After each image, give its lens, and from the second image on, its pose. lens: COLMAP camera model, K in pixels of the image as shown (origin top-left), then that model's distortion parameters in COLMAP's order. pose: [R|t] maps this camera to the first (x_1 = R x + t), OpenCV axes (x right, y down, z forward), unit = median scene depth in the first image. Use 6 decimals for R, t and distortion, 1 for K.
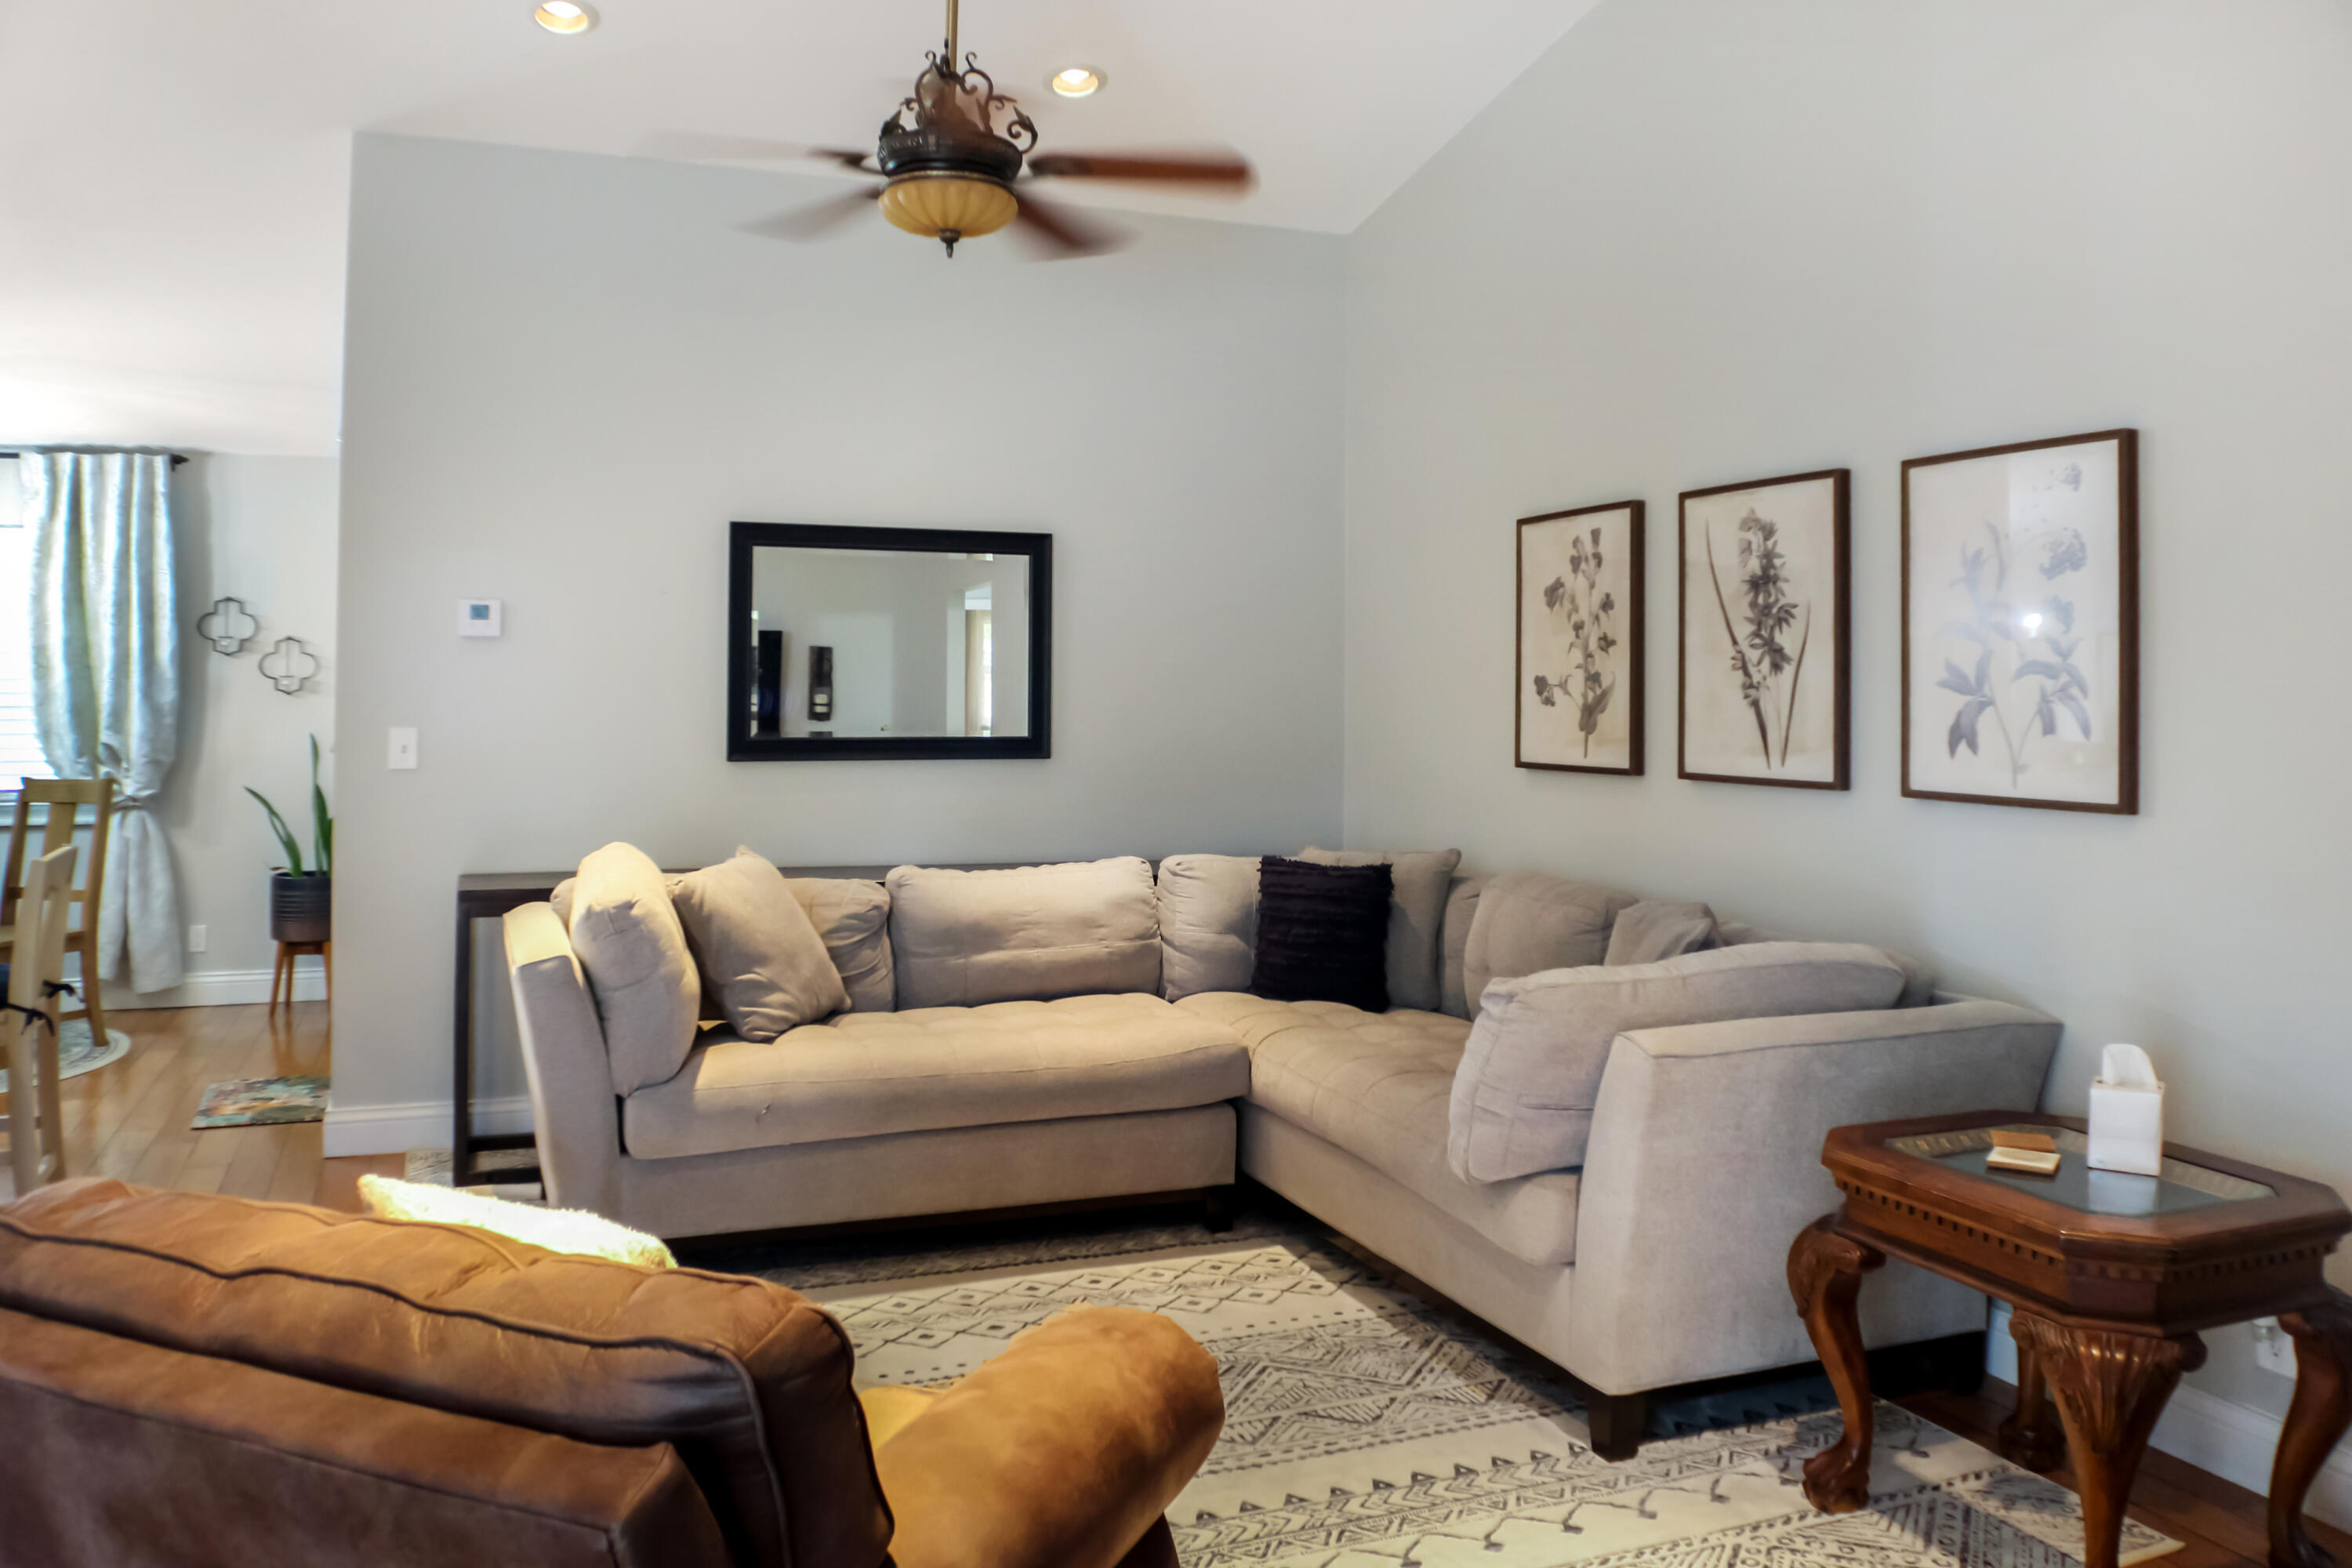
lens RADIAL K [[1745.0, 0, 1171.5], [0, 1745.0, 712.2], [0, 0, 1]] dist [-0.001467, -0.000667]
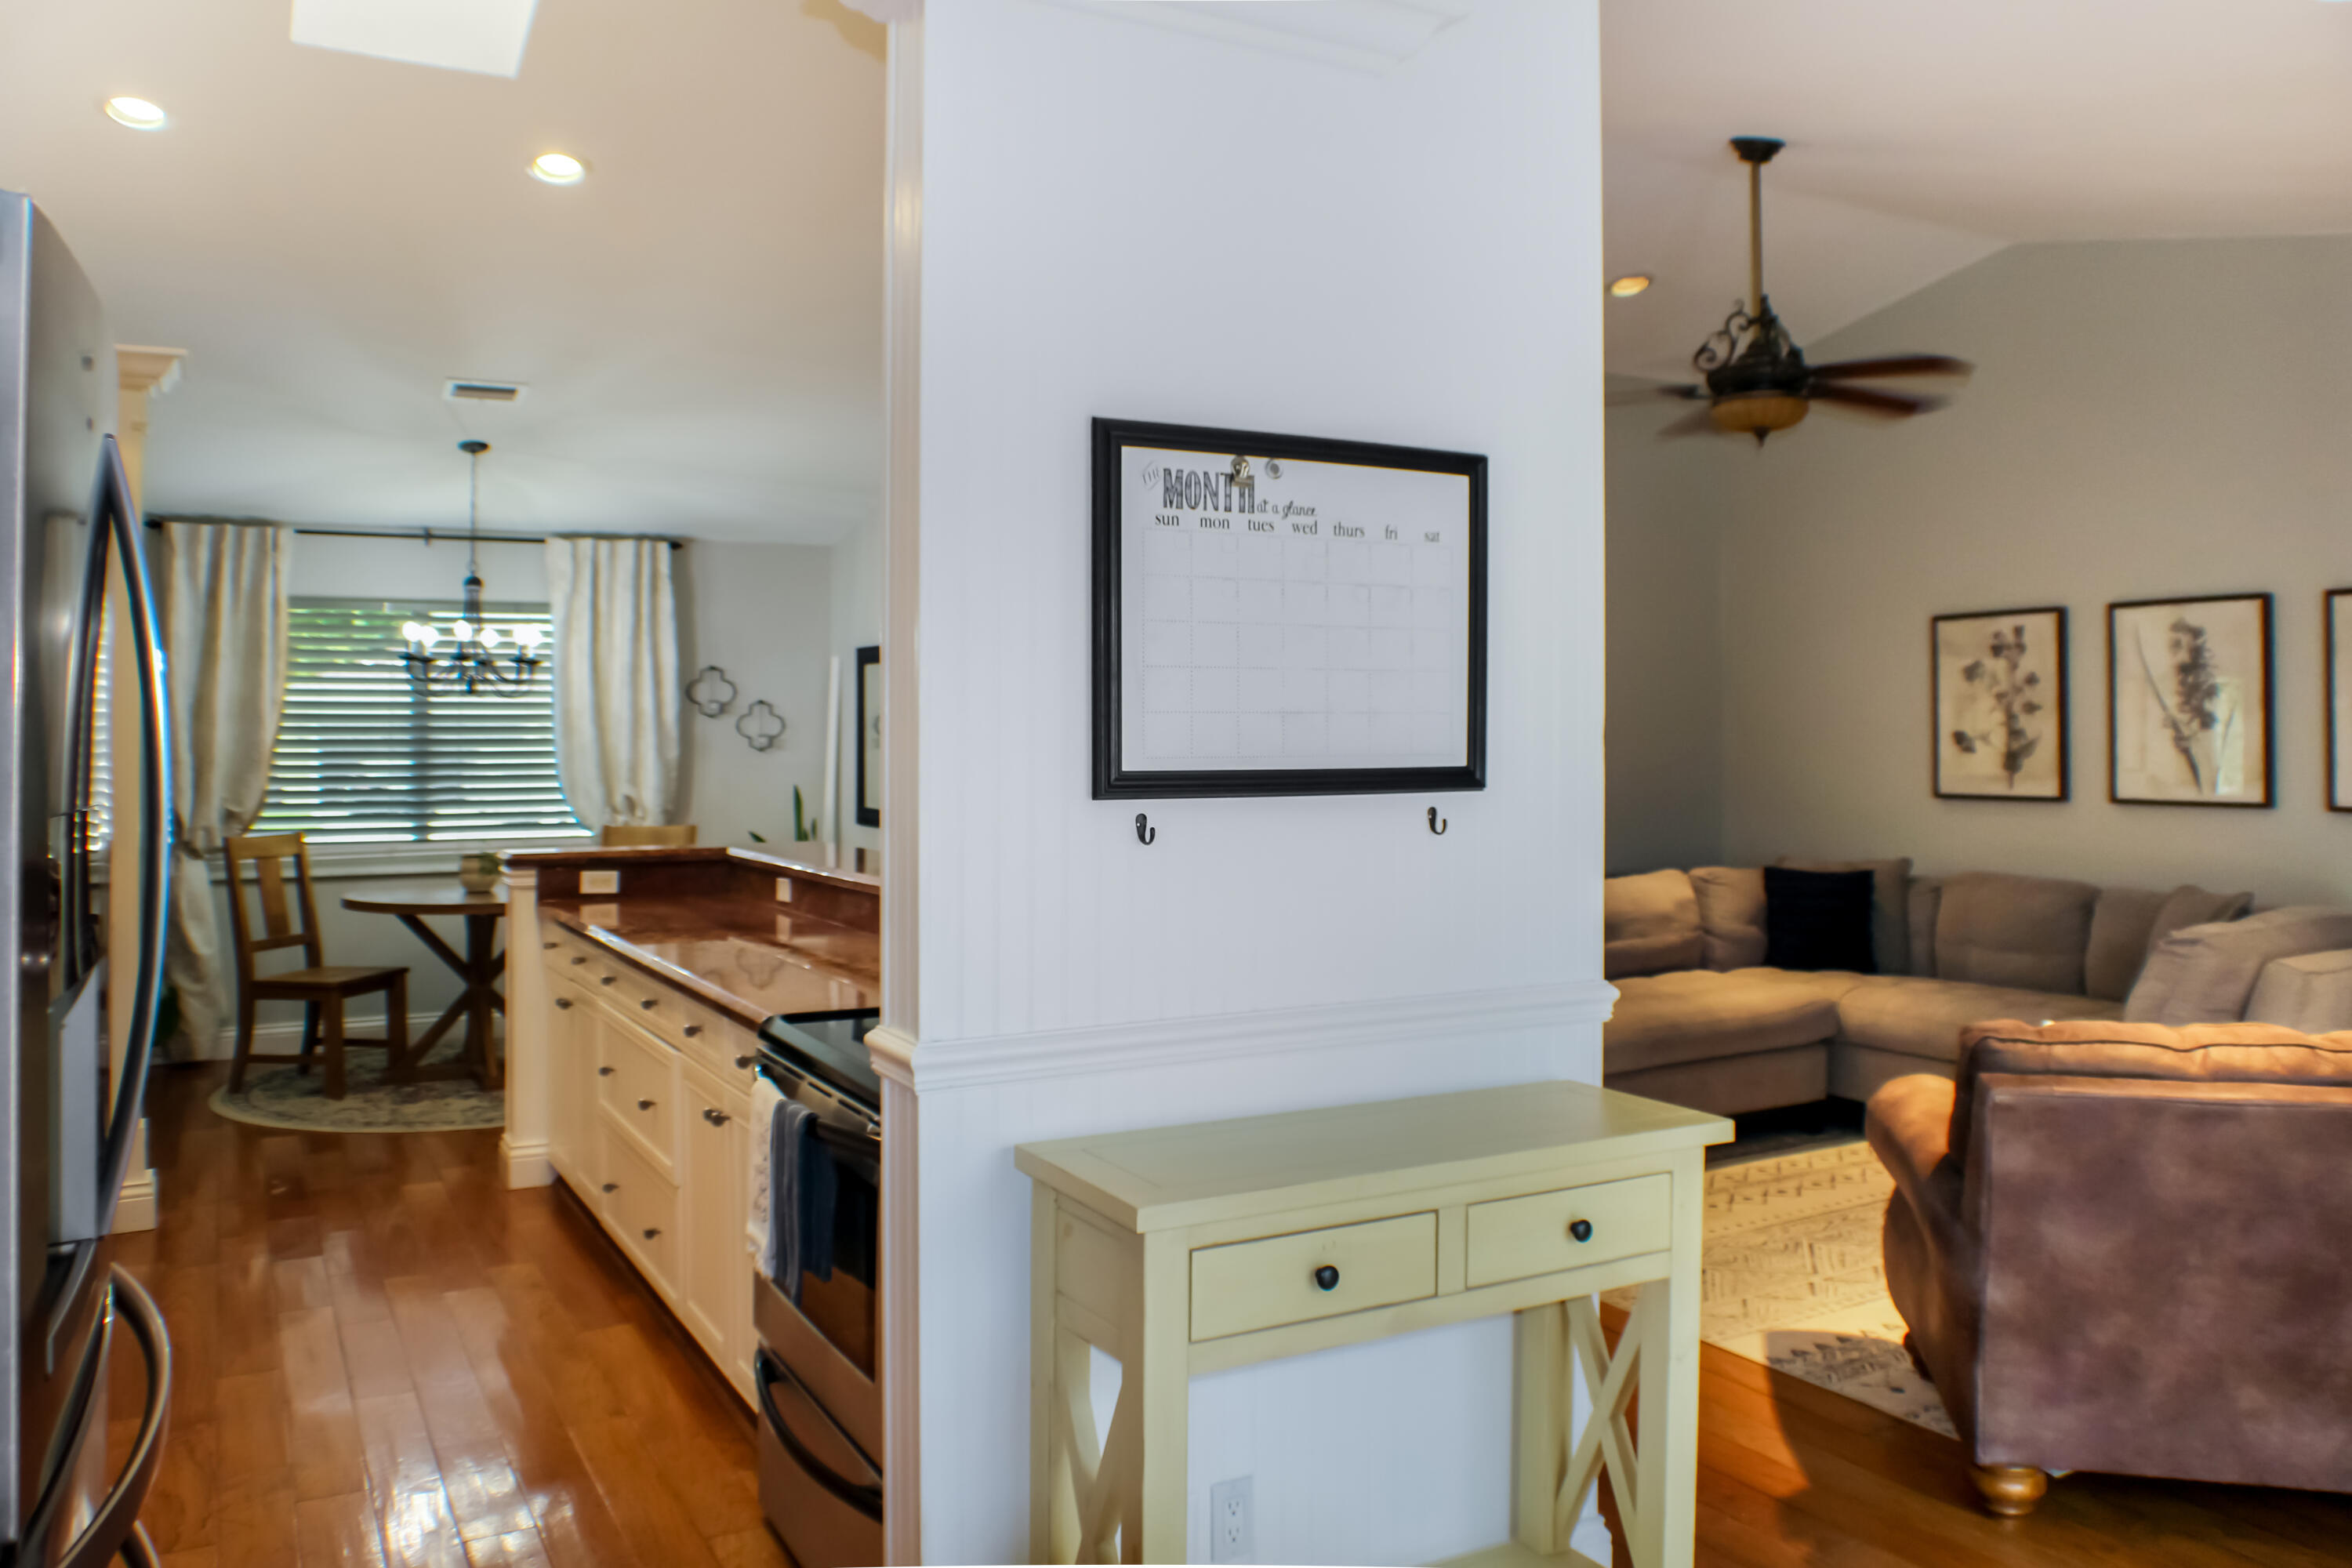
lens RADIAL K [[1748.9, 0, 1180.0], [0, 1748.9, 738.1], [0, 0, 1]] dist [-0.002809, -0.001775]
pose [[0.985492, -0.007725, 0.169545, -0.651234], [0.009283, 0.999922, -0.008397, -0.009646], [-0.169467, 0.009849, 0.985487, -0.262683]]
